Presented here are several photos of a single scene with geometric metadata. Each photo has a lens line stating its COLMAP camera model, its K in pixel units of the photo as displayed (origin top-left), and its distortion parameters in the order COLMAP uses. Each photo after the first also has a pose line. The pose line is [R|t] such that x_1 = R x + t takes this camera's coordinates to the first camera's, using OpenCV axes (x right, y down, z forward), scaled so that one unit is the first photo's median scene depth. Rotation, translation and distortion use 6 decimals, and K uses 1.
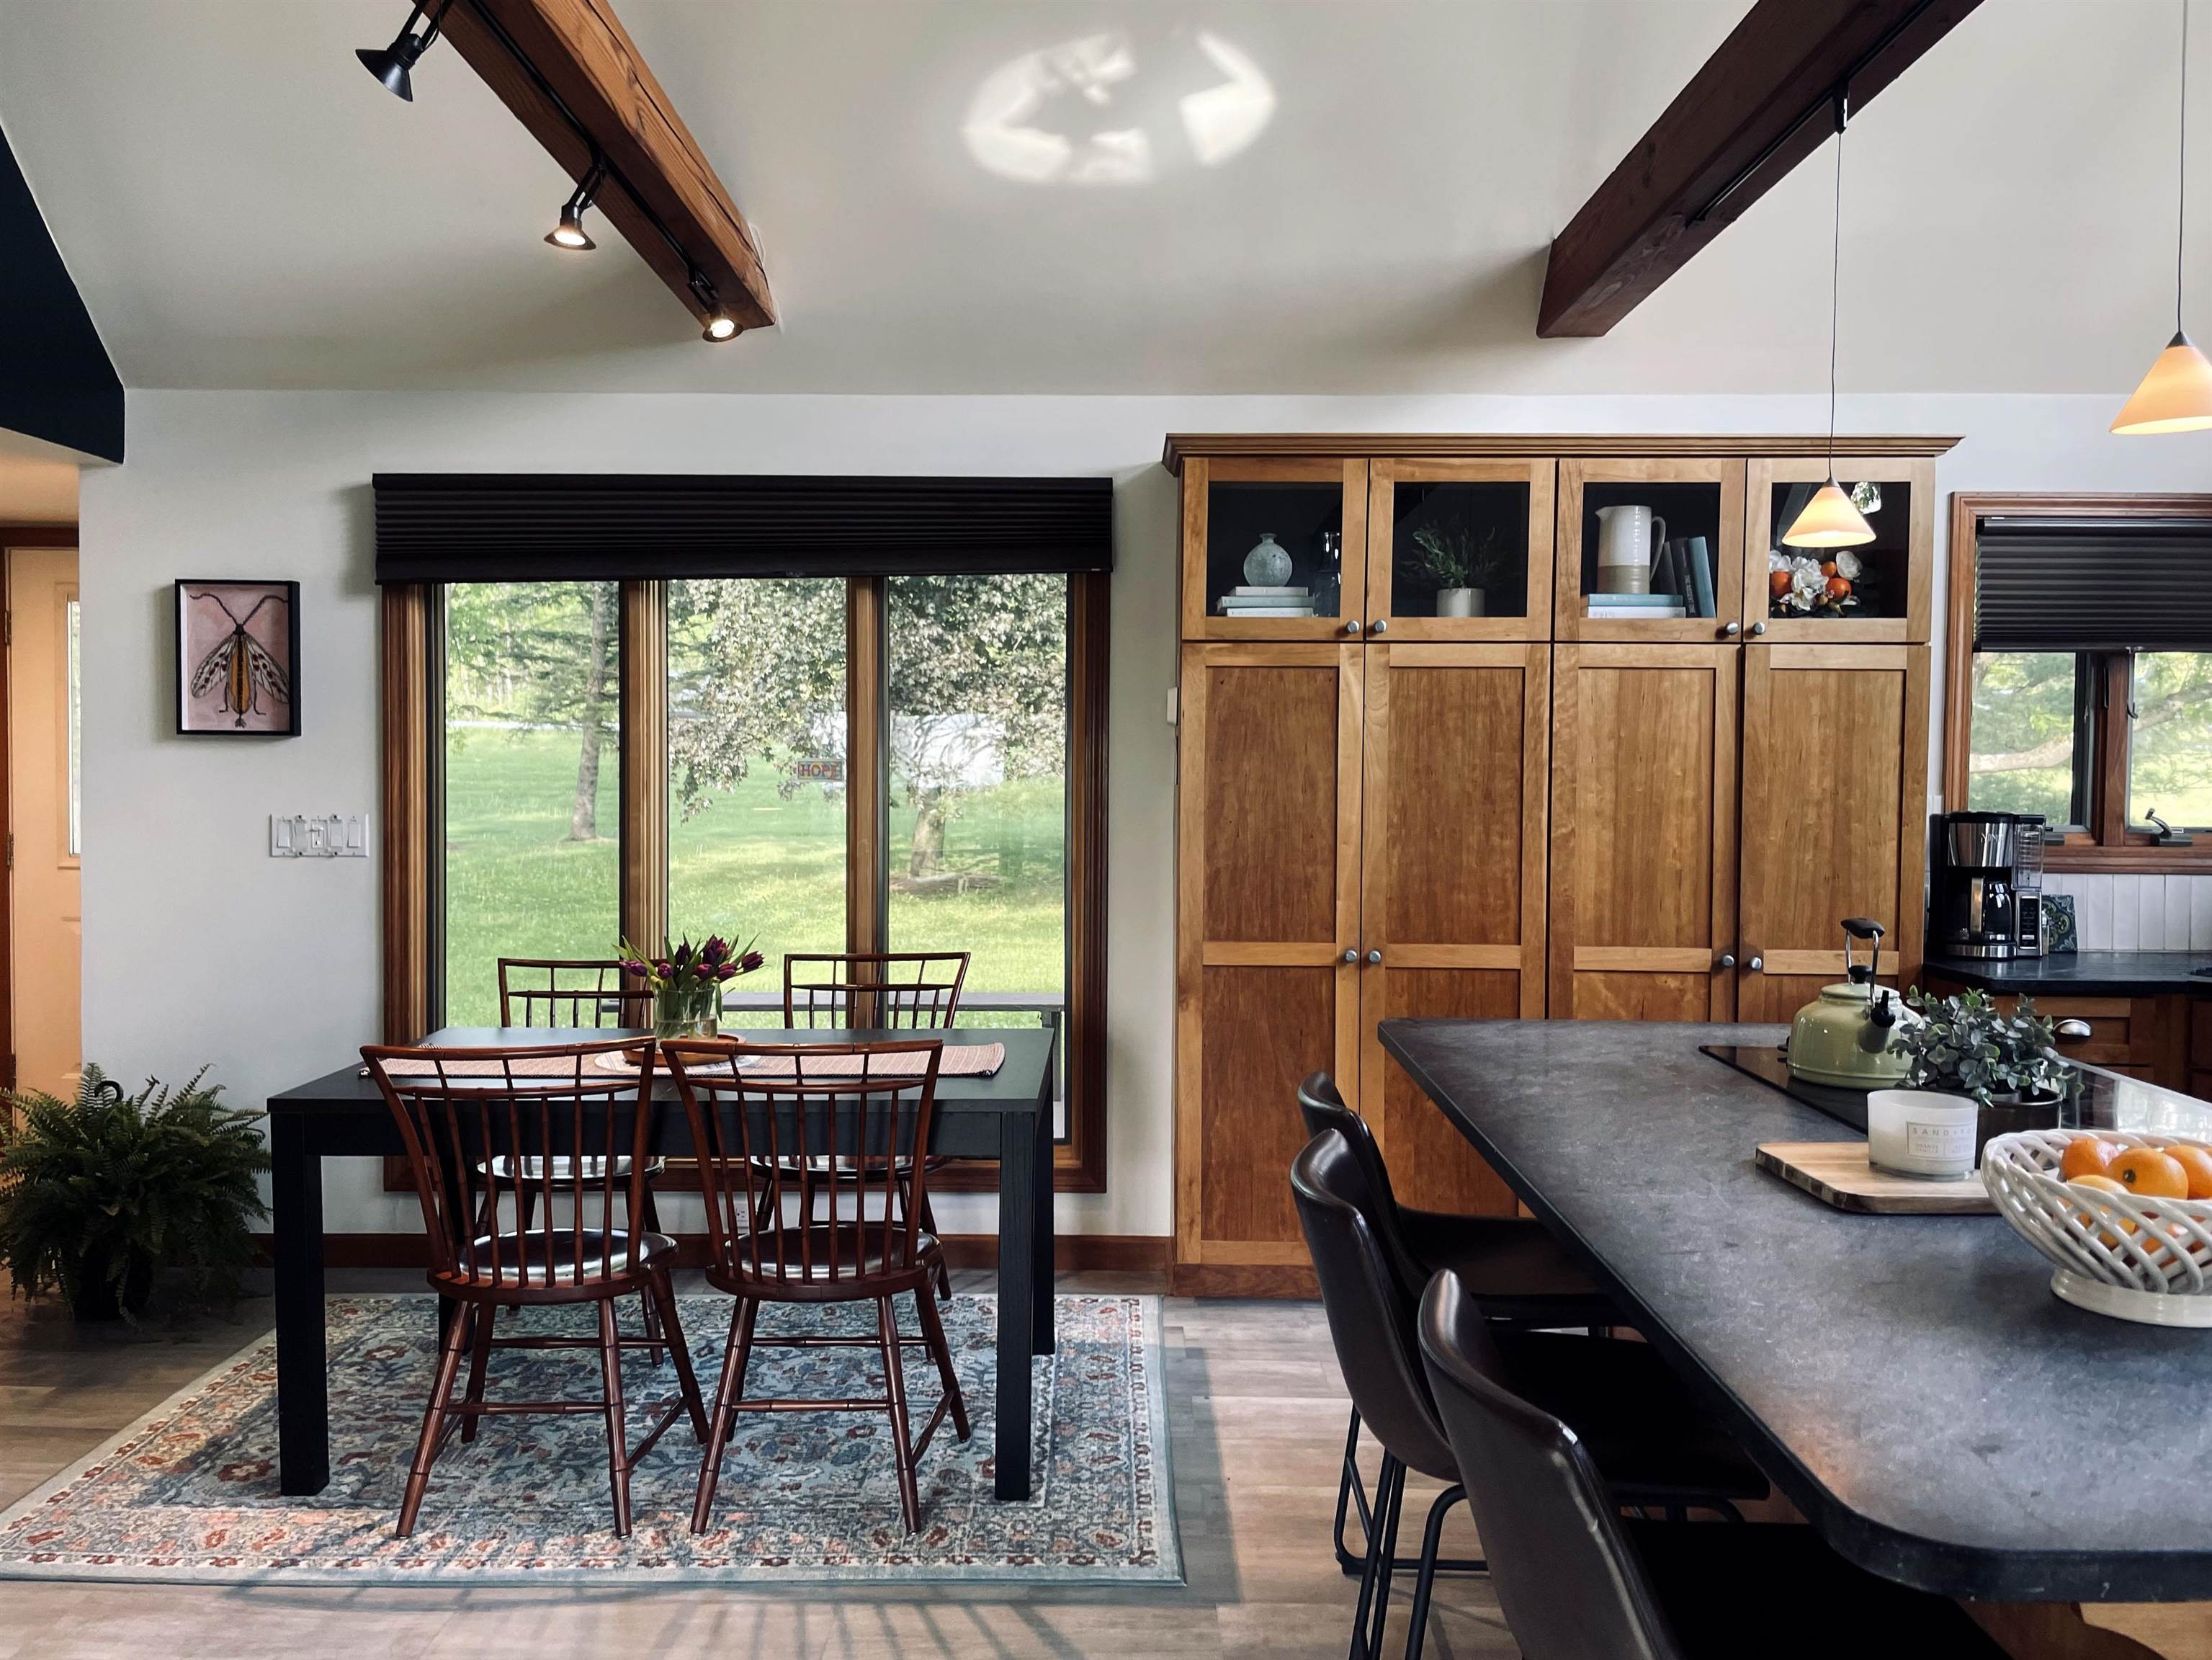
lens RADIAL K [[1685.5, 0, 1106.0], [0, 1685.5, 830.0], [0, 0, 1]] dist [0.087301, -0.125533]
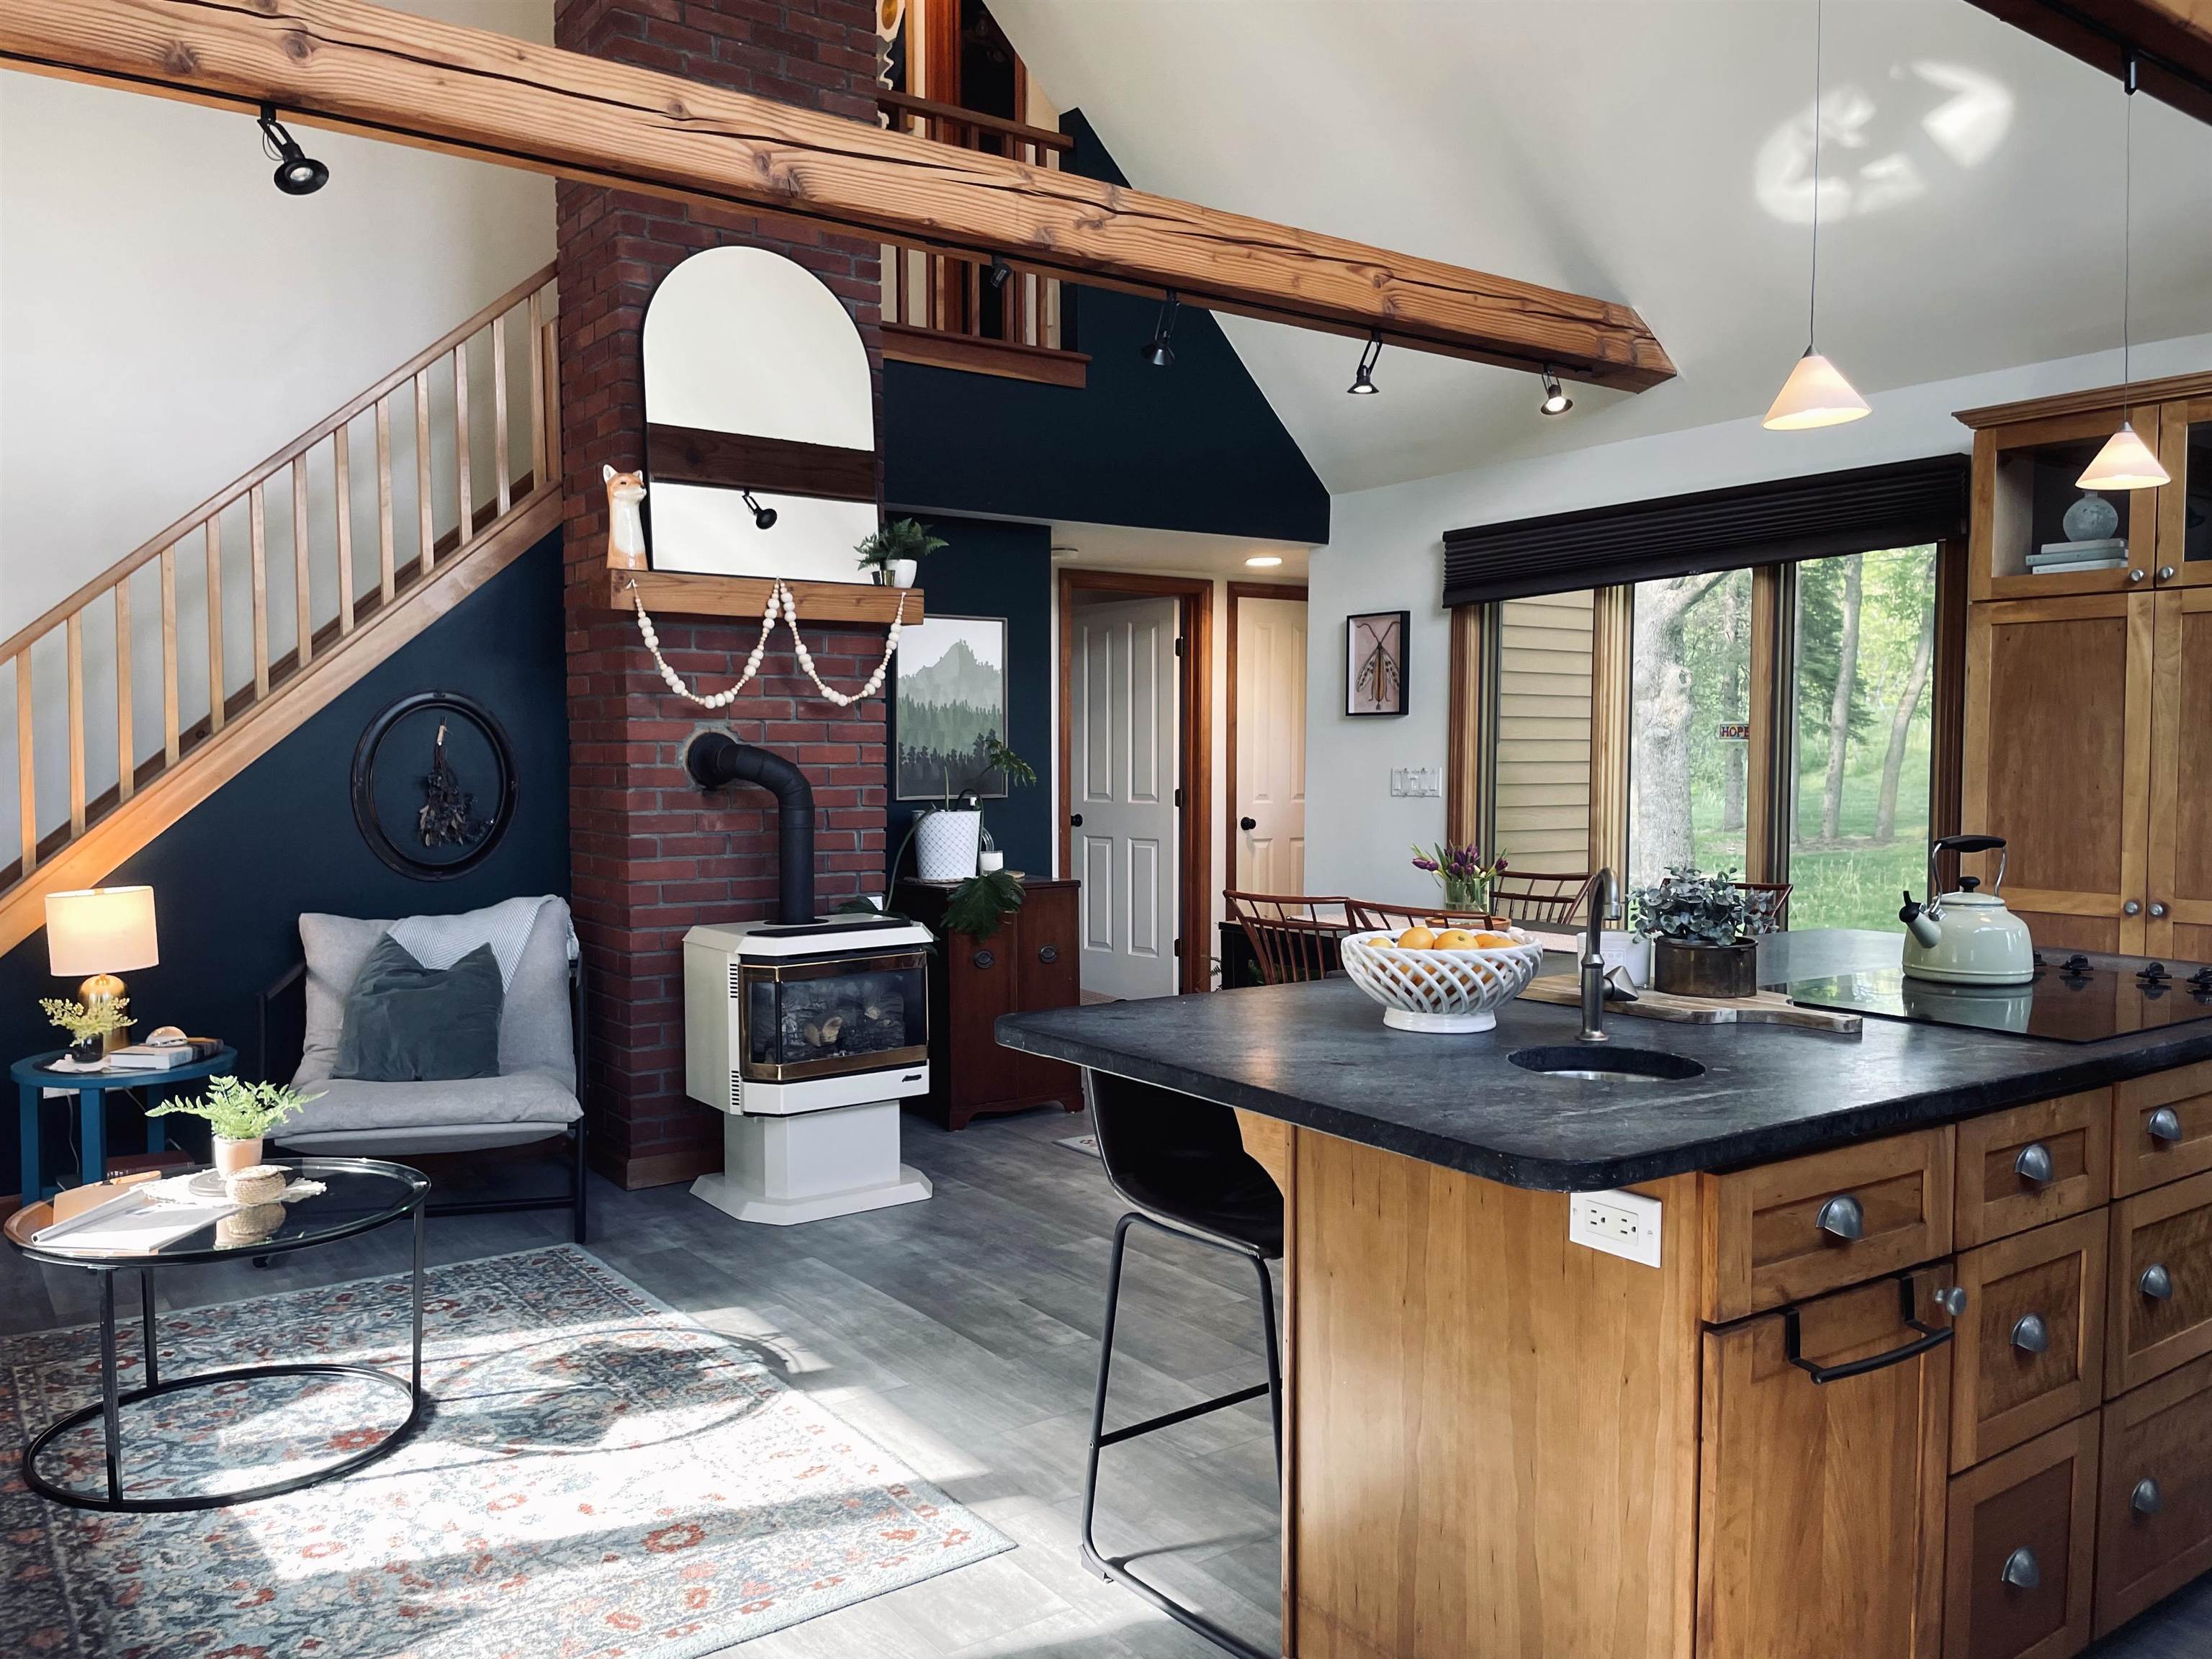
lens RADIAL K [[1685.3, 0, 1106.0], [0, 1685.3, 829.5], [0, 0, 1]] dist [0.087301, -0.125533]
pose [[0.588994, 0.030206, -0.807573, 0.593219], [-0.024490, 0.999509, 0.019524, 0.023338], [0.807766, 0.008278, 0.589445, -0.078442]]
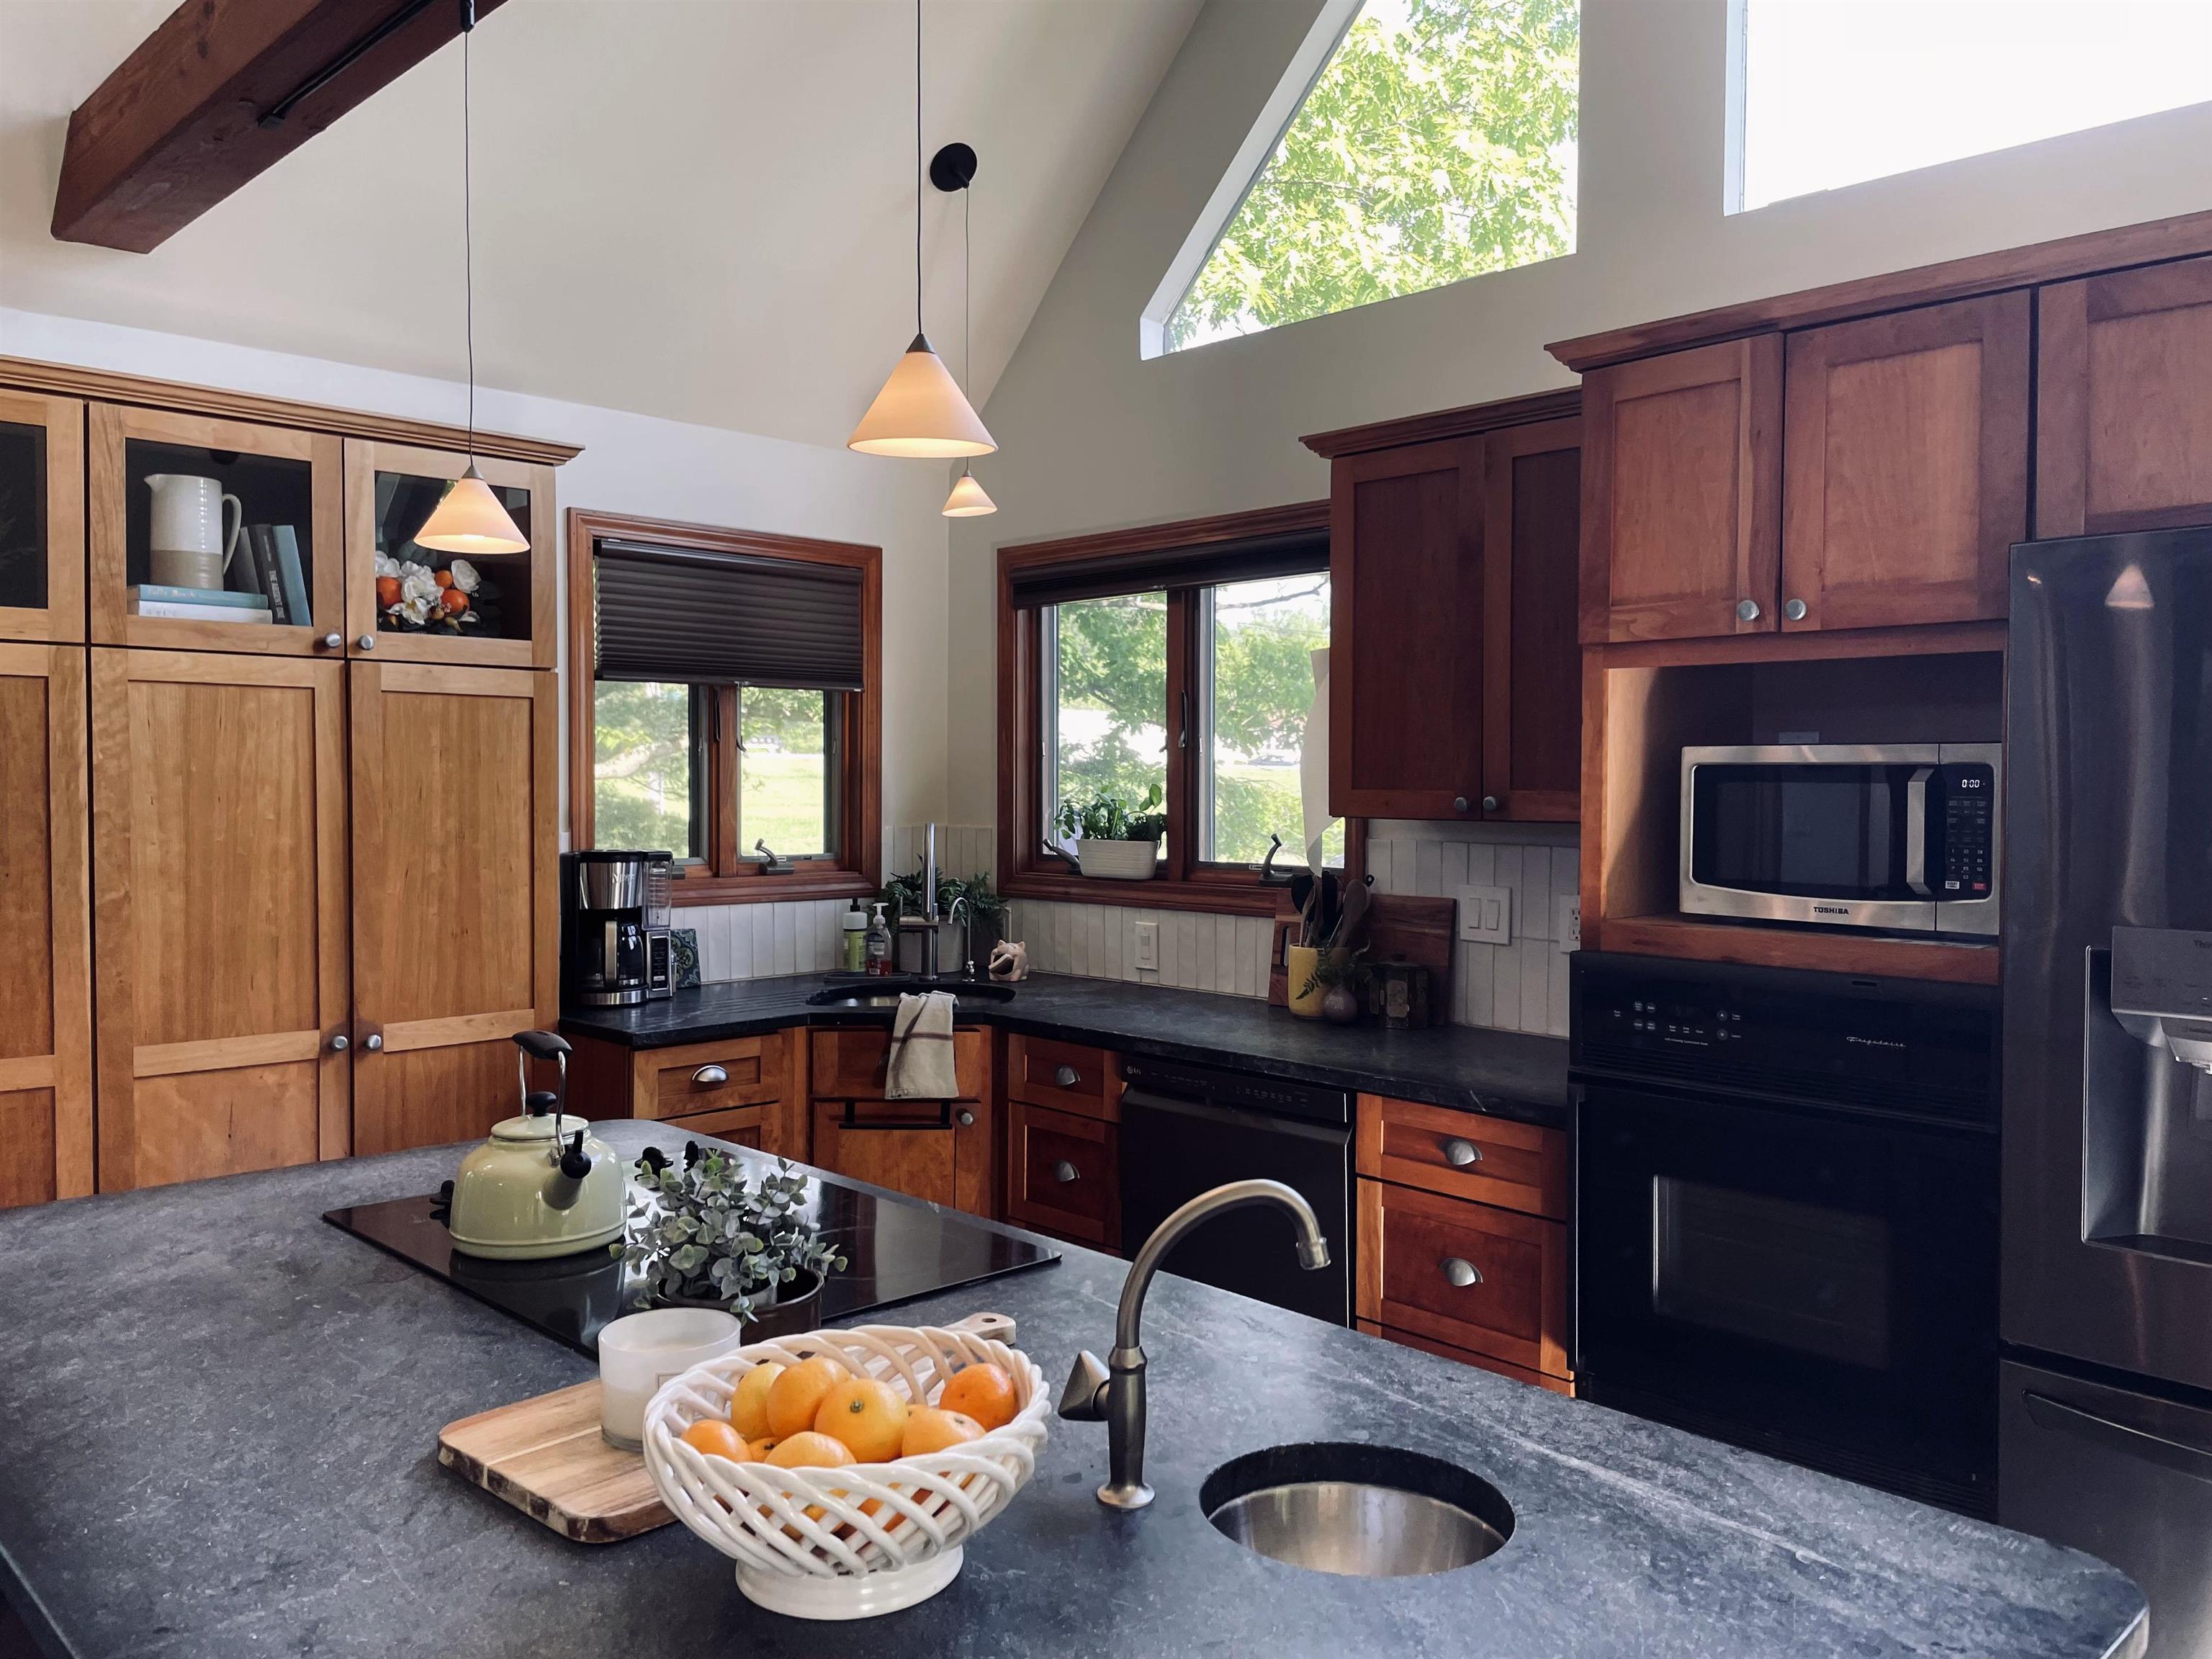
lens RADIAL K [[1685.3, 0, 1106.0], [0, 1685.3, 829.5], [0, 0, 1]] dist [0.087301, -0.125533]
pose [[0.705116, -0.026051, 0.708614, 0.042865], [0.027765, 0.999573, 0.009120, -0.023794], [-0.708549, 0.013244, 0.705538, 0.150143]]
